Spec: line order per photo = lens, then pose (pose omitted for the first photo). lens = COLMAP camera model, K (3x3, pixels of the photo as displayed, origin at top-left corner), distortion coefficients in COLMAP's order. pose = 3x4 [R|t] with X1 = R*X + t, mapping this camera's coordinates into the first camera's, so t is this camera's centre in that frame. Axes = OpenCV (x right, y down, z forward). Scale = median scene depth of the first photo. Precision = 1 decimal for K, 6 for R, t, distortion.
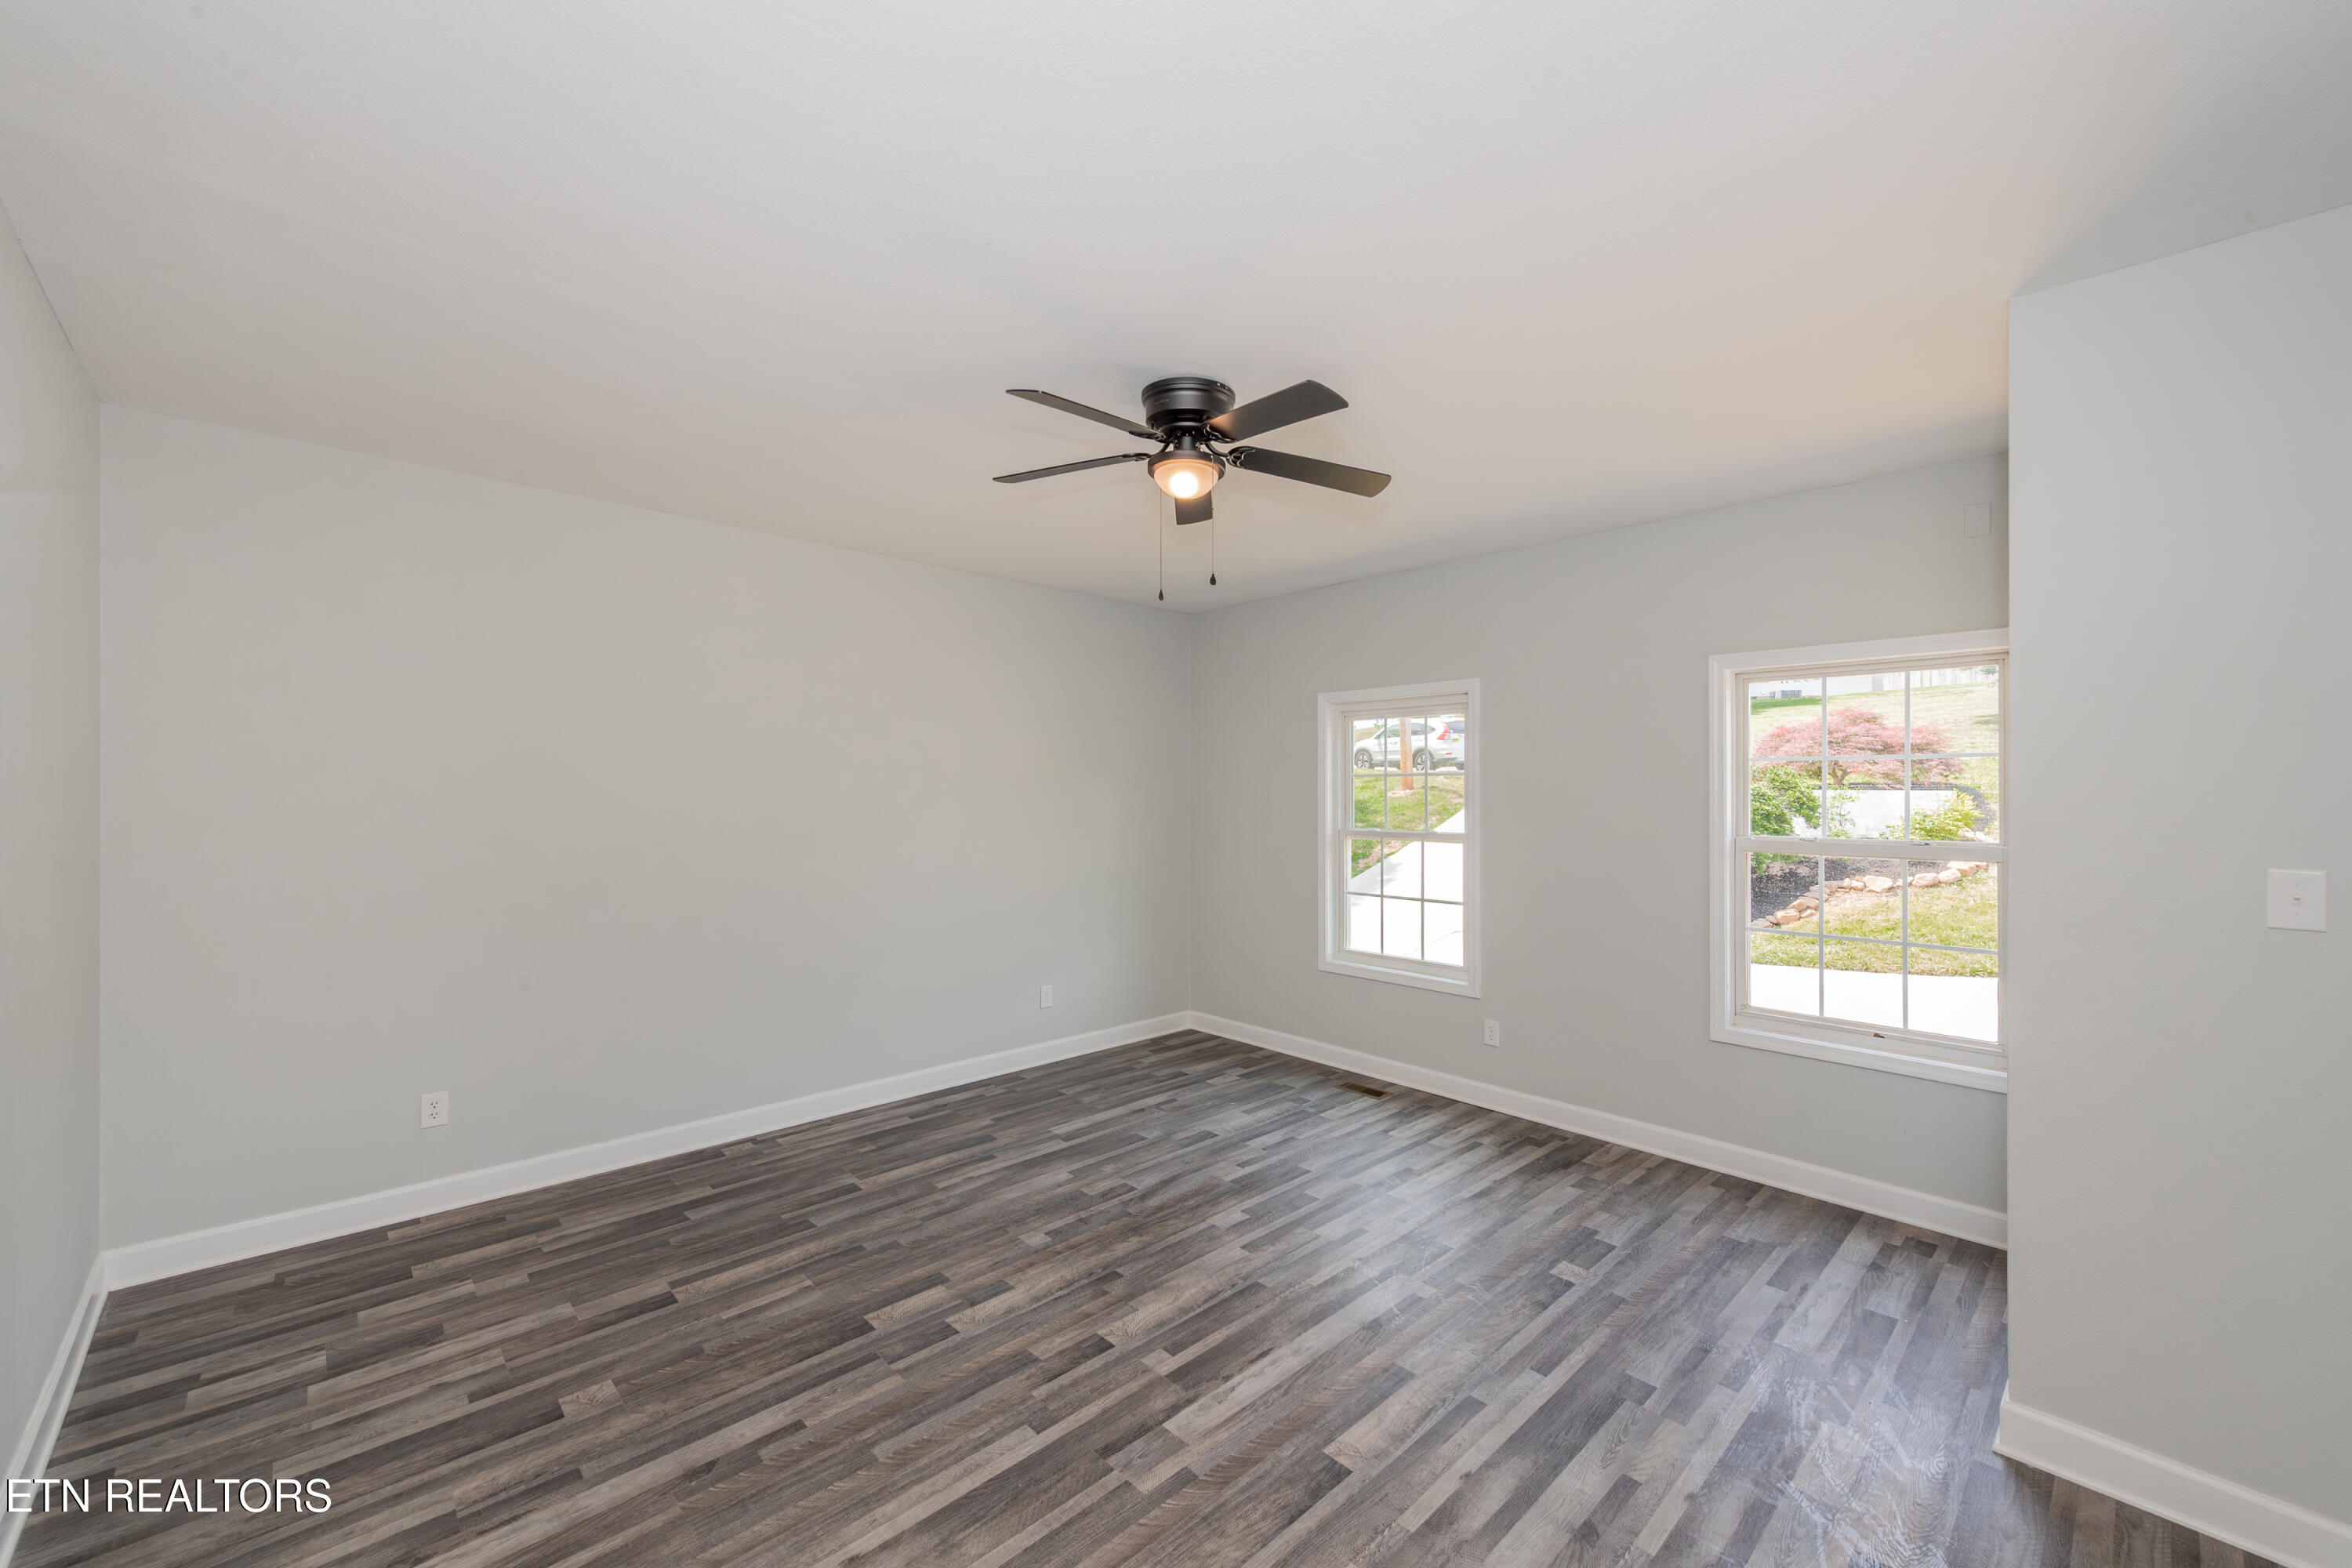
lens RADIAL K [[932.3, 0, 1176.0], [0, 932.3, 784.0], [0, 0, 1]] dist [-0.000106, -0.000241]
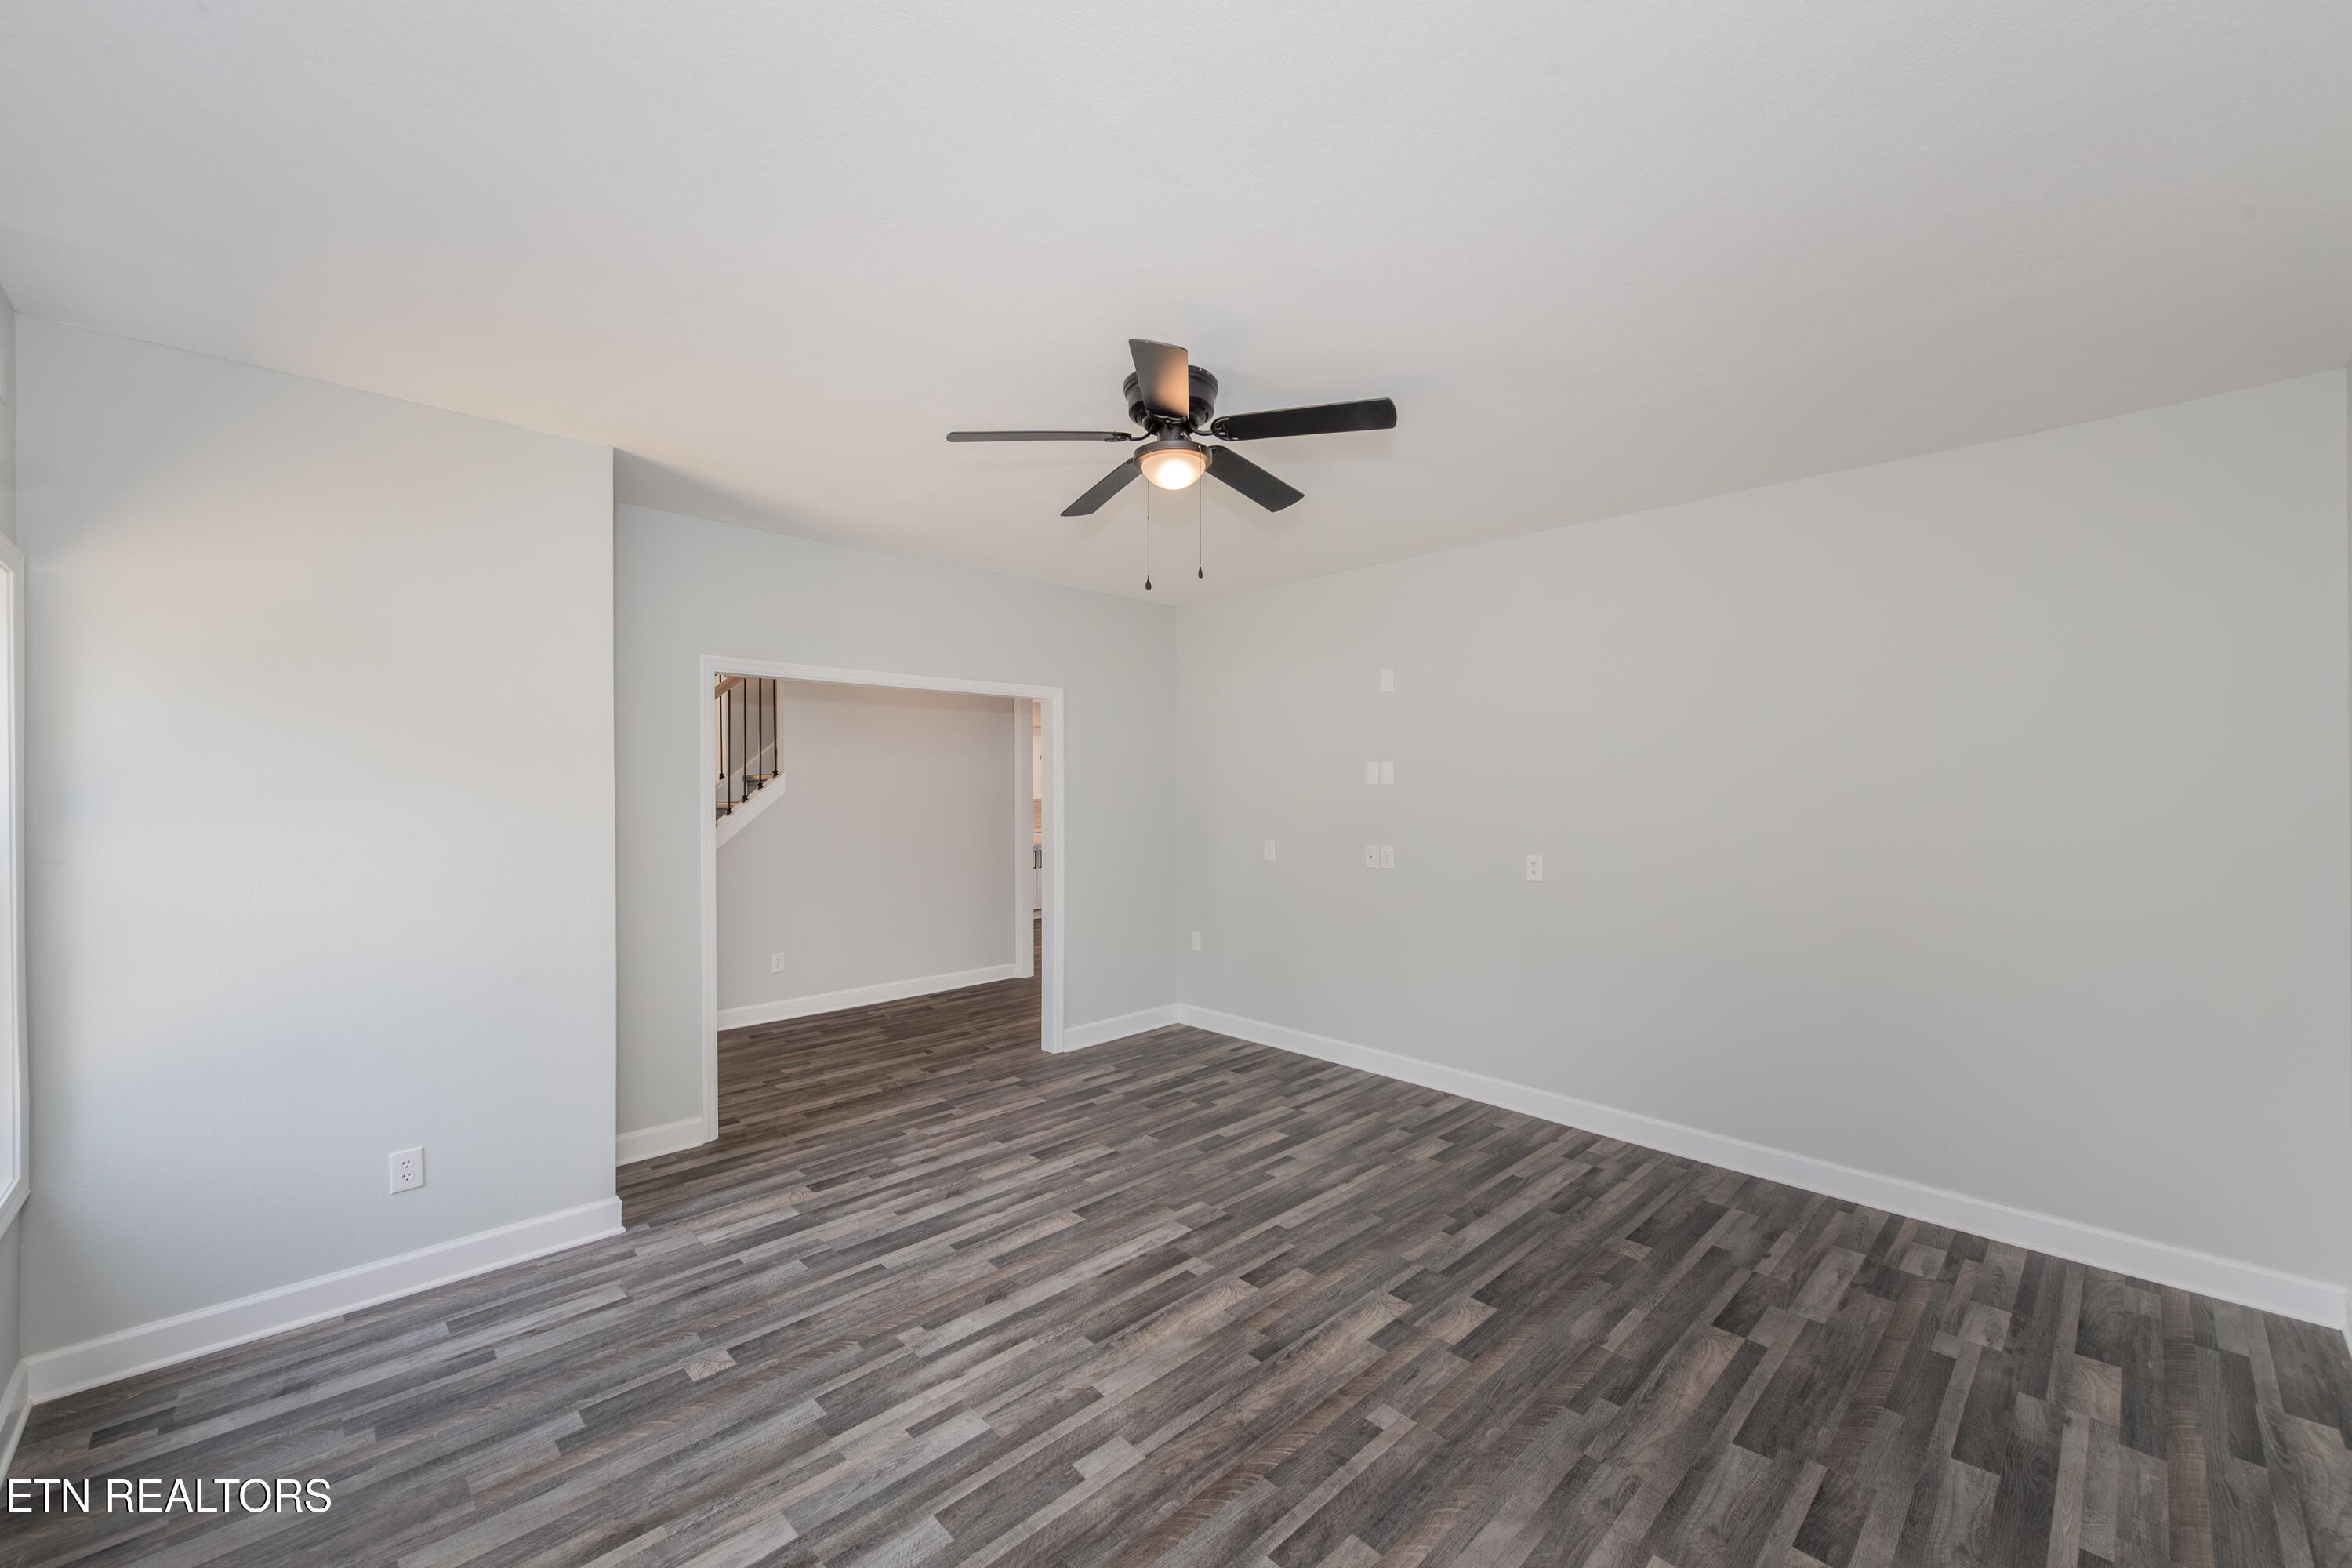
lens RADIAL K [[932.3, 0, 1176.0], [0, 932.3, 784.0], [0, 0, 1]] dist [-0.000106, -0.000241]
pose [[-0.999935, -0.004262, -0.010603, 0.023345], [-0.004159, 0.999944, -0.009744, 0.018062], [0.010644, -0.009699, -0.999896, 2.005200]]
